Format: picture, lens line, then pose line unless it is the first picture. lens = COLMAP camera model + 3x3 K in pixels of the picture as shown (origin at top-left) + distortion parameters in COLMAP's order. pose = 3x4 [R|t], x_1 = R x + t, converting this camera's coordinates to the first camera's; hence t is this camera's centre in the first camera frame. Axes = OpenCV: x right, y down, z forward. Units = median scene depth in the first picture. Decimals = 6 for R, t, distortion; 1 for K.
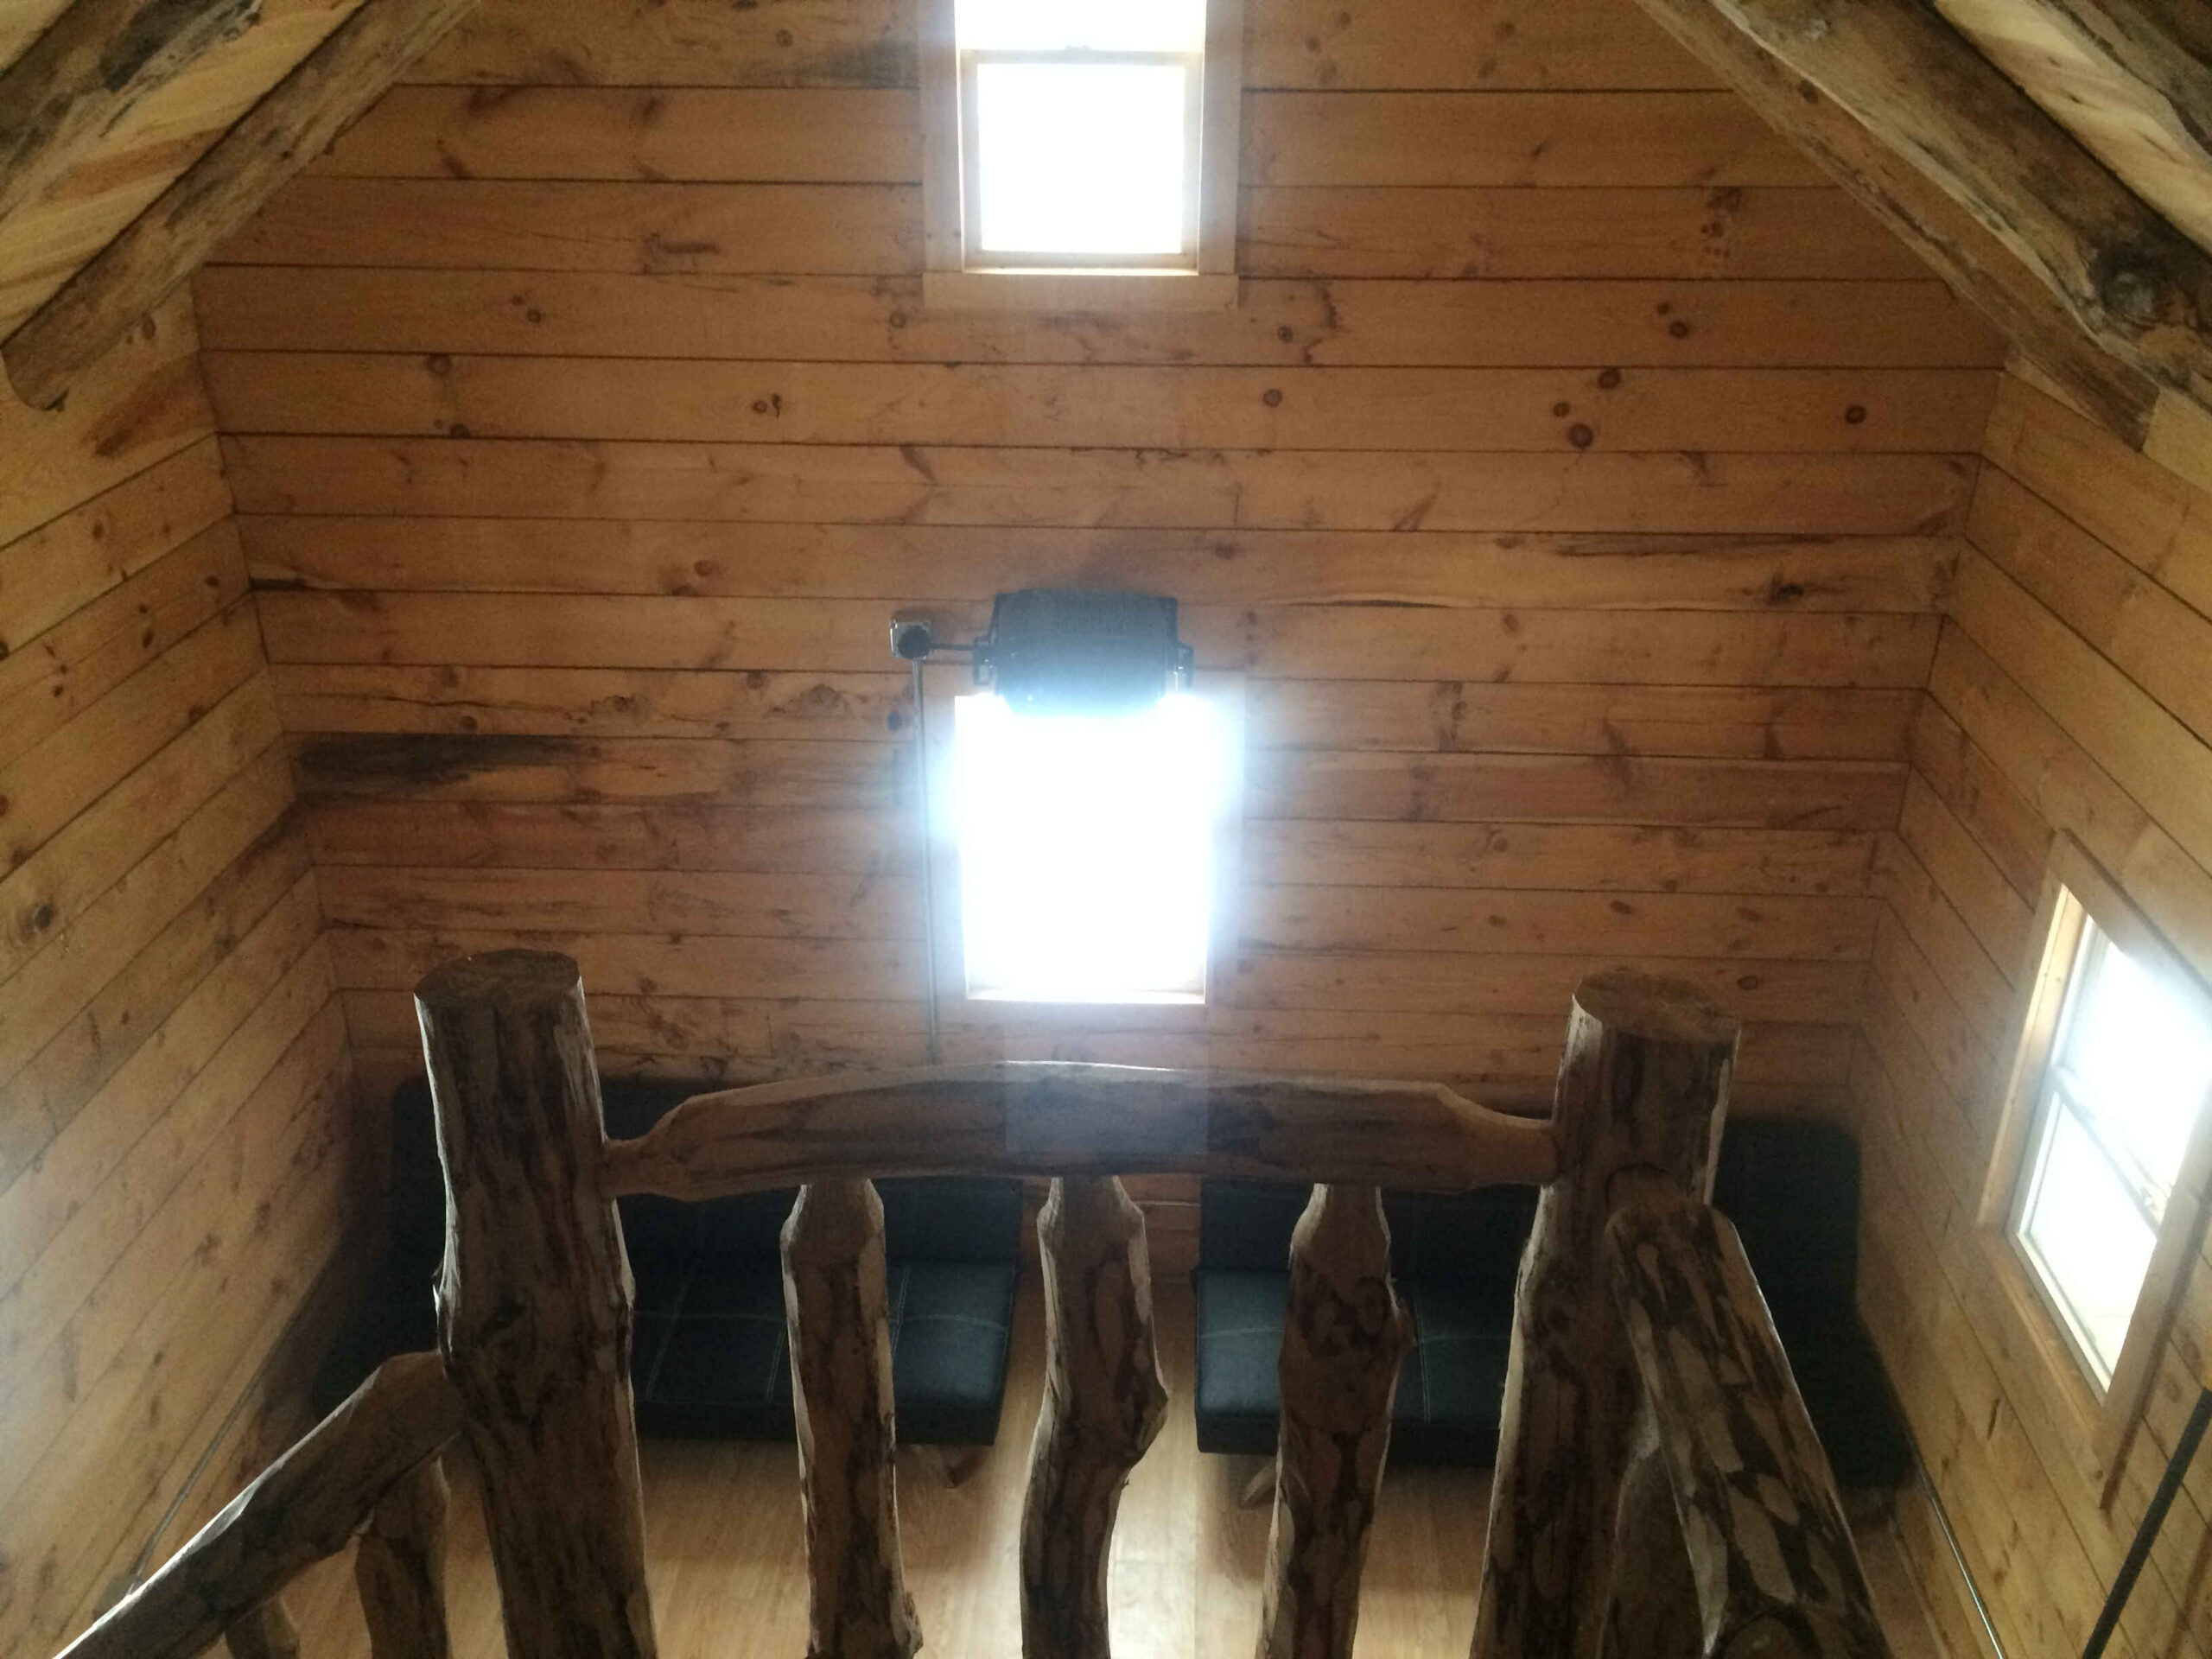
lens RADIAL K [[1882.0, 0, 1106.0], [0, 1882.0, 829.5], [0, 0, 1]] dist [0.087031, -0.109885]
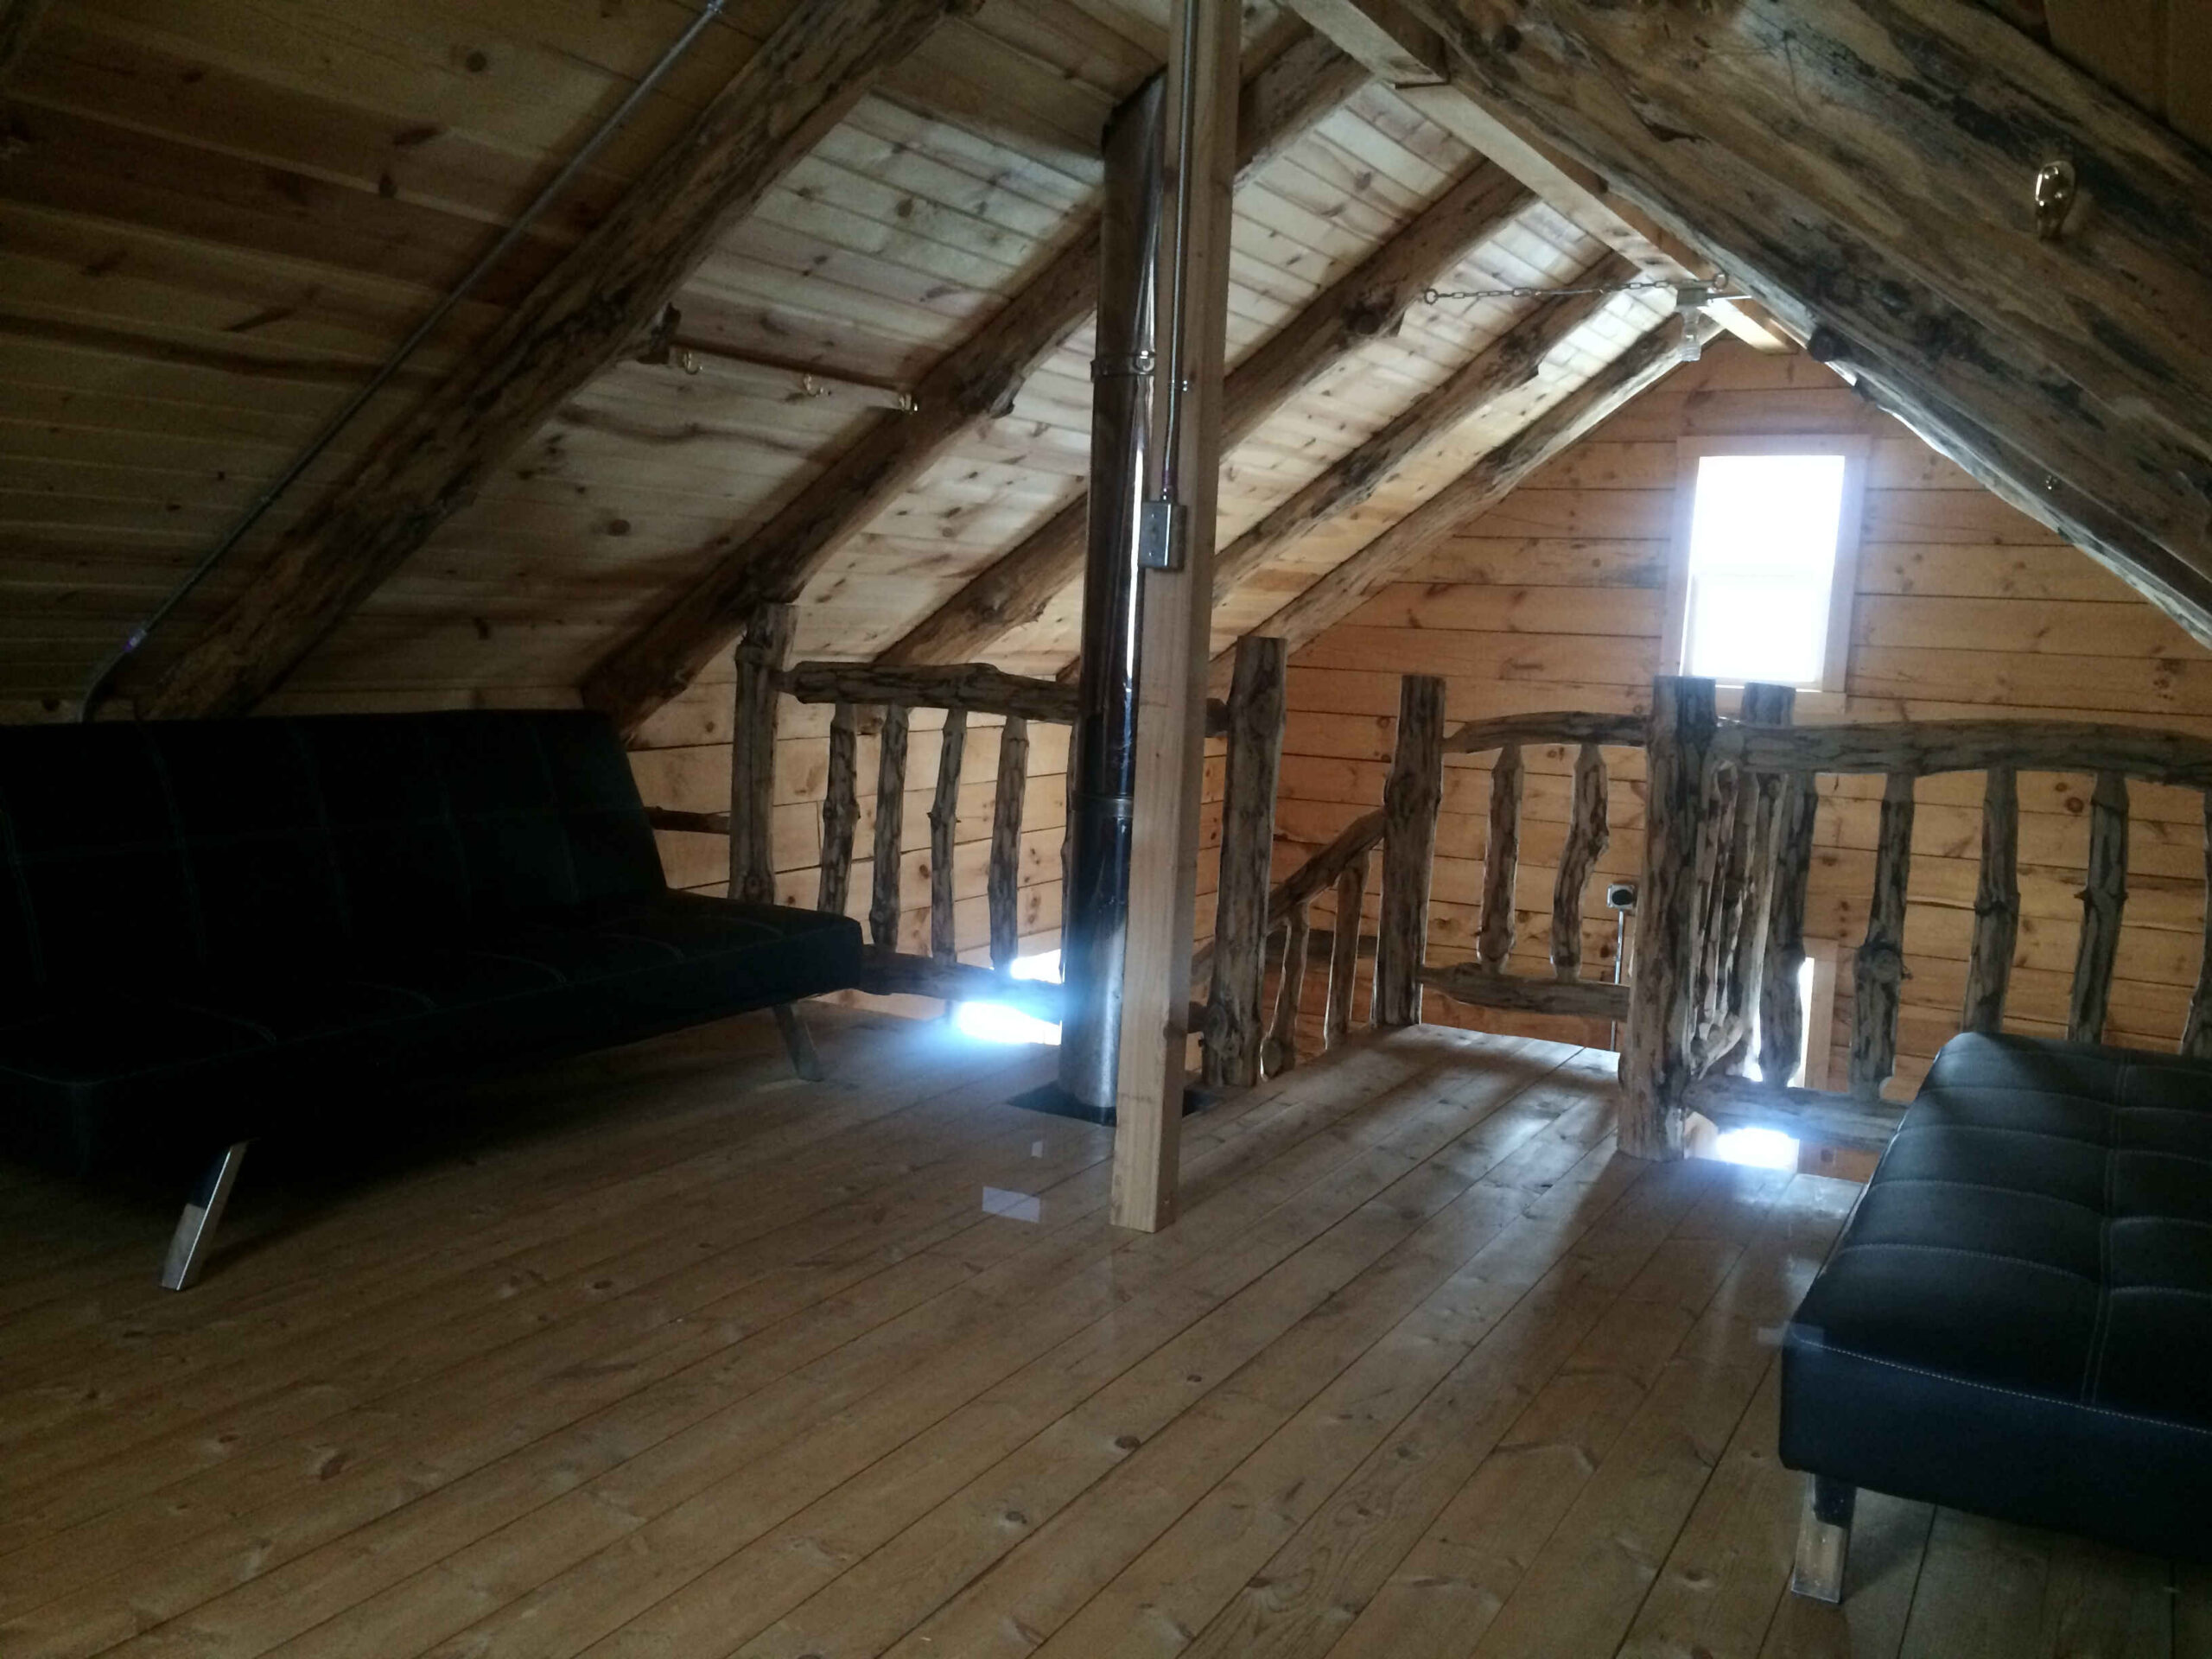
lens RADIAL K [[1882.0, 0, 1106.0], [0, 1882.0, 829.5], [0, 0, 1]] dist [0.087031, -0.109885]
pose [[0.900313, 0.088595, -0.426131, 0.214456], [-0.232399, 0.925665, -0.298554, 0.496932], [0.368004, 0.367825, 0.853978, -0.677882]]
